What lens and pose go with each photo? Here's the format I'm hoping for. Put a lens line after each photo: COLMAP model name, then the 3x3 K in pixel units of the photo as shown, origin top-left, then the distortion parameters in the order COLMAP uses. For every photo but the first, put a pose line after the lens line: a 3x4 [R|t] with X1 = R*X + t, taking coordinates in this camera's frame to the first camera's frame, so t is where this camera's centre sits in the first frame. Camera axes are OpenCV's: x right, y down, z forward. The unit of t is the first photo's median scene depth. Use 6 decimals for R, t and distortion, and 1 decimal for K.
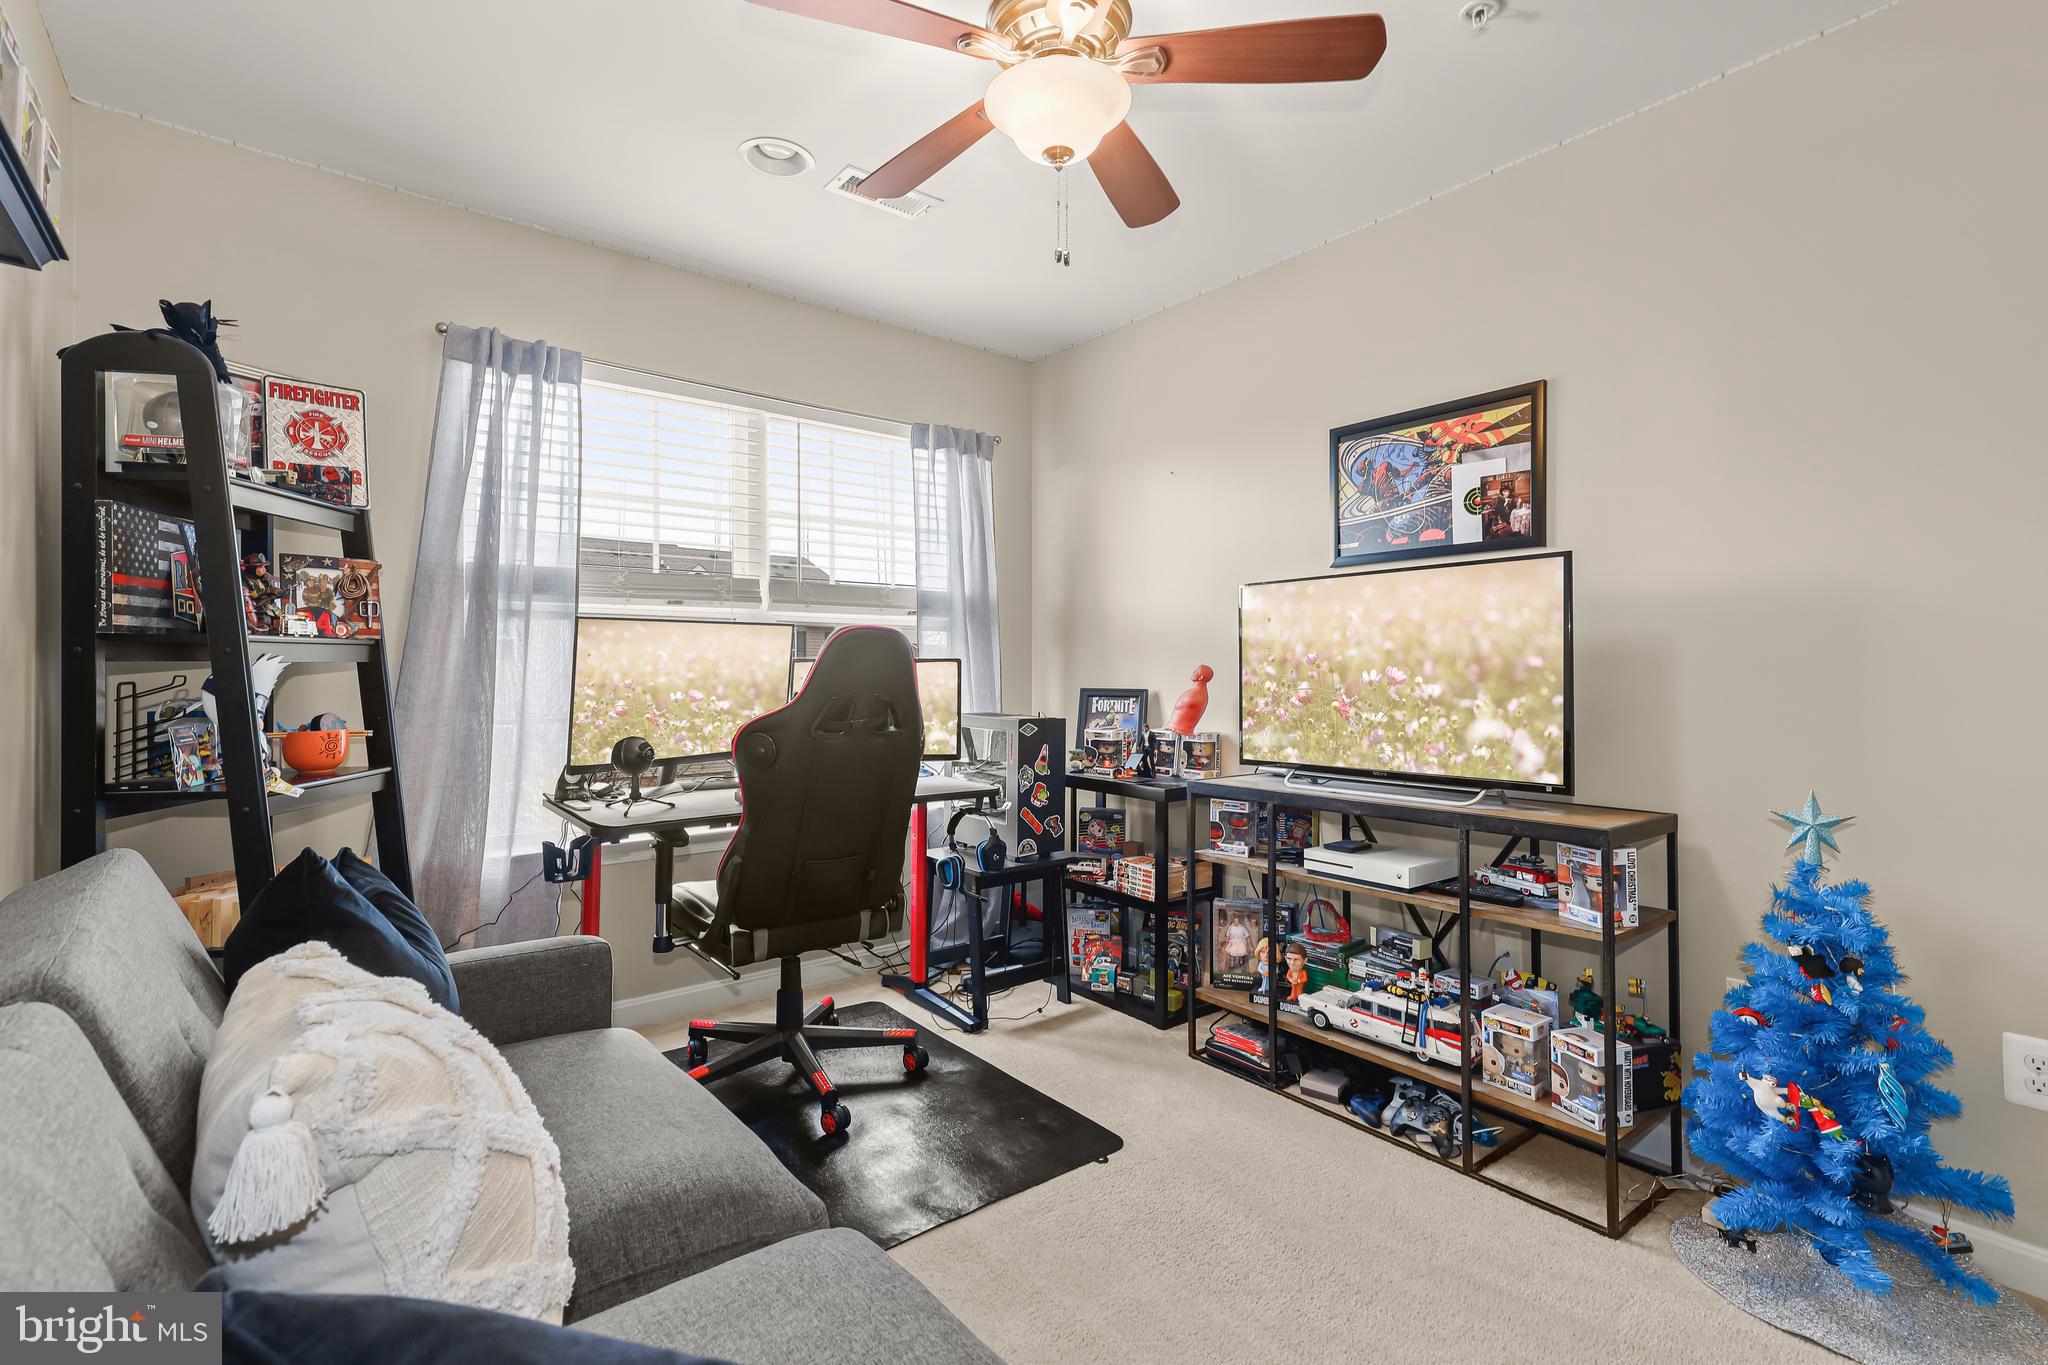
lens RADIAL K [[931.2, 0, 1024.0], [0, 931.2, 682.5], [0, 0, 1]] dist [0.010584, 0.000567]
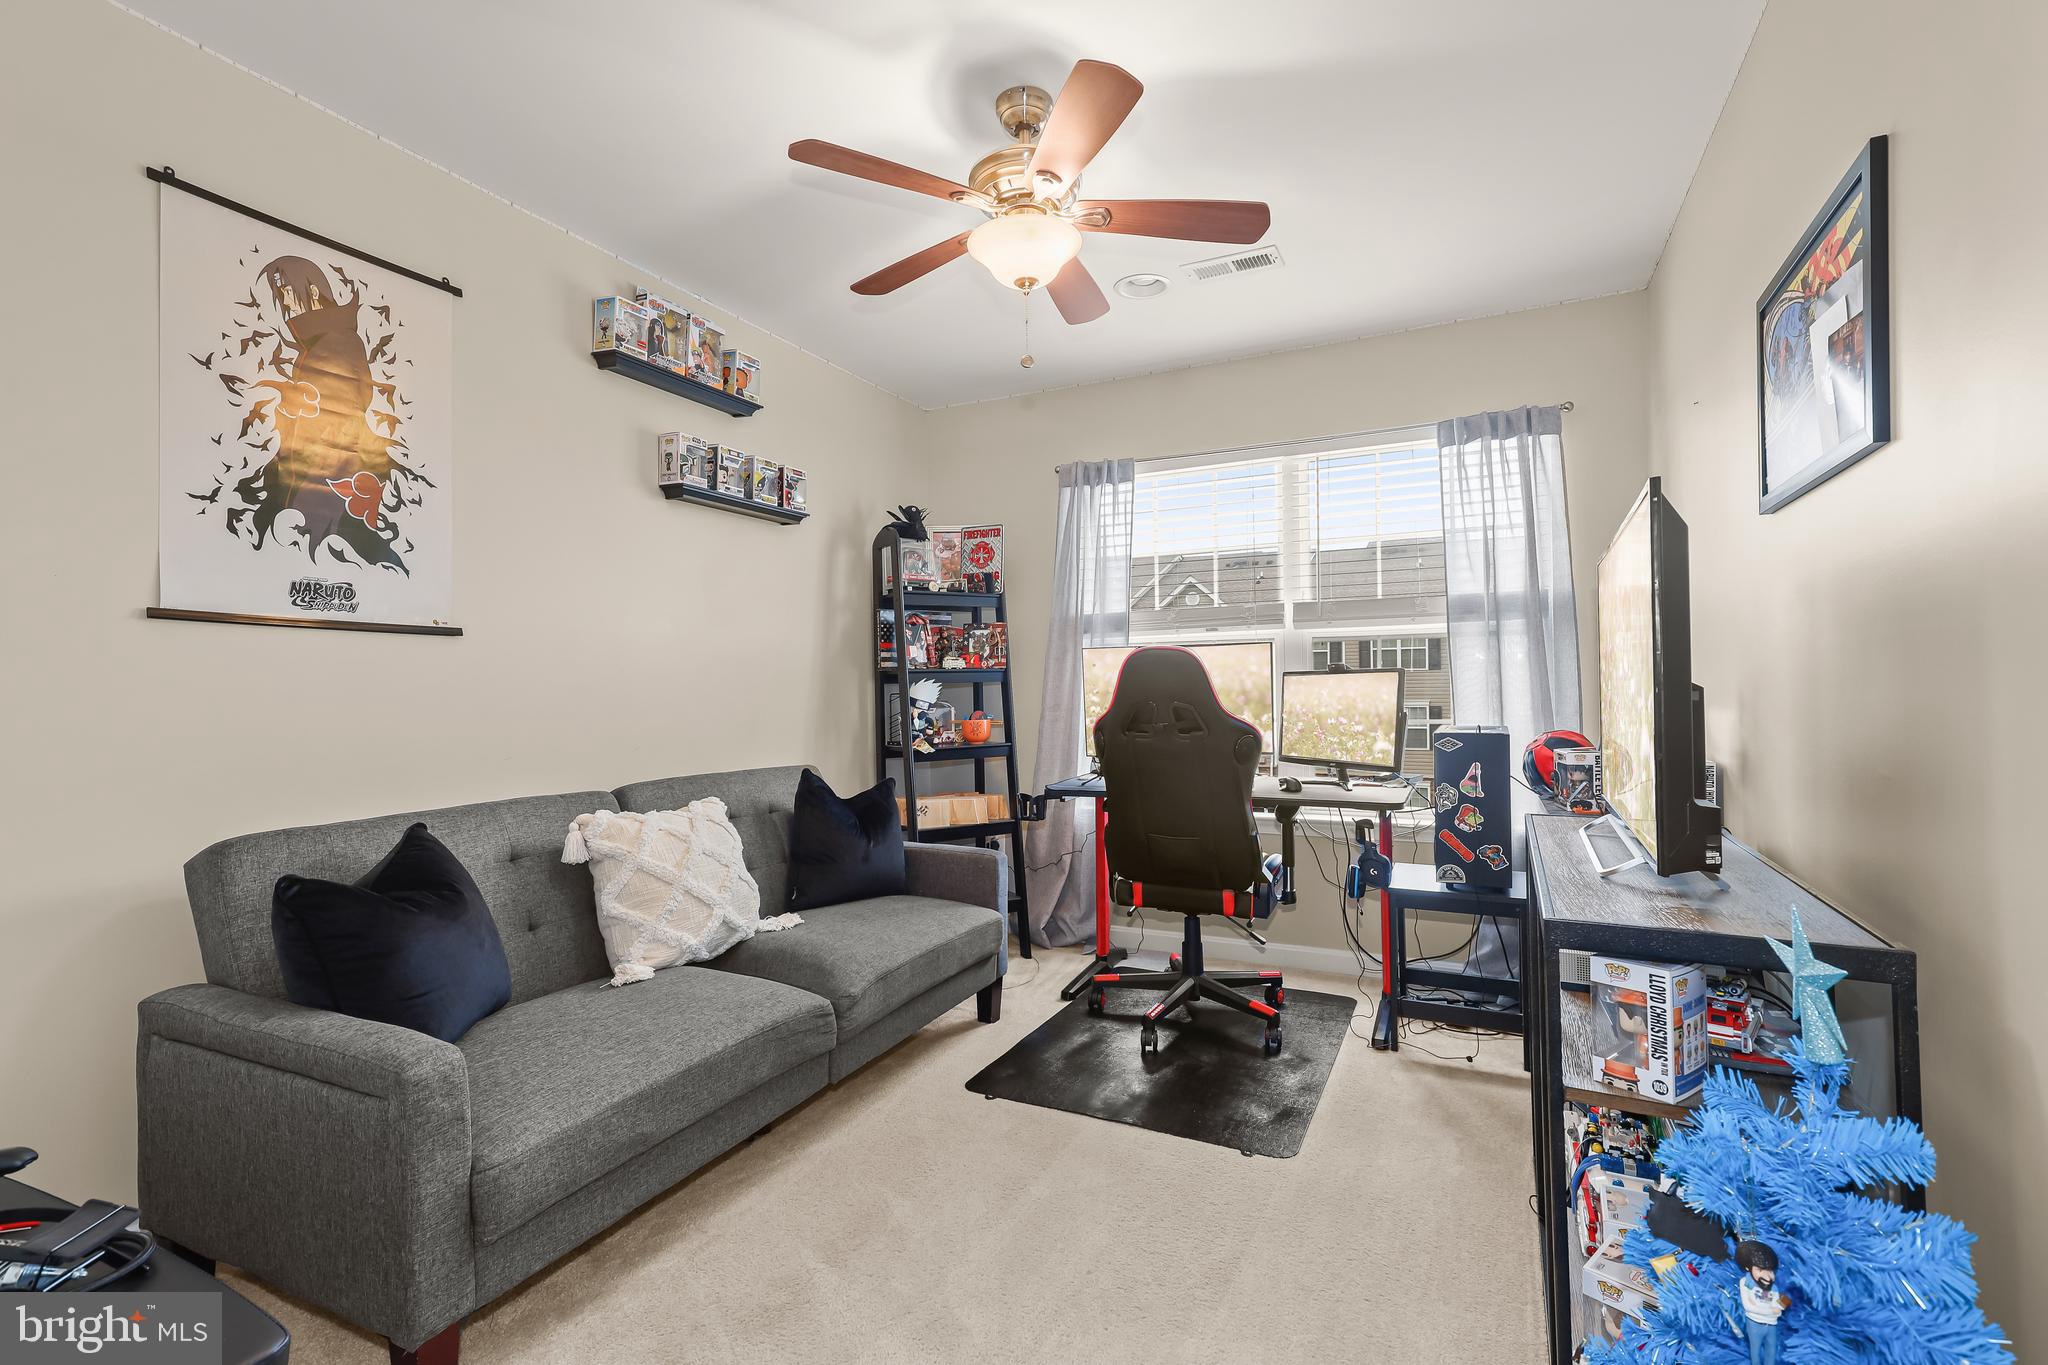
lens RADIAL K [[927.7, 0, 1034.8], [0, 927.7, 695.1], [0, 0, 1]] dist [-0.003209, 0.000506]
pose [[0.418975, 0.001009, -0.907997, 0.725205], [0.002081, 0.999996, 0.002071, -0.000019], [0.907995, -0.002758, 0.418971, 0.280703]]
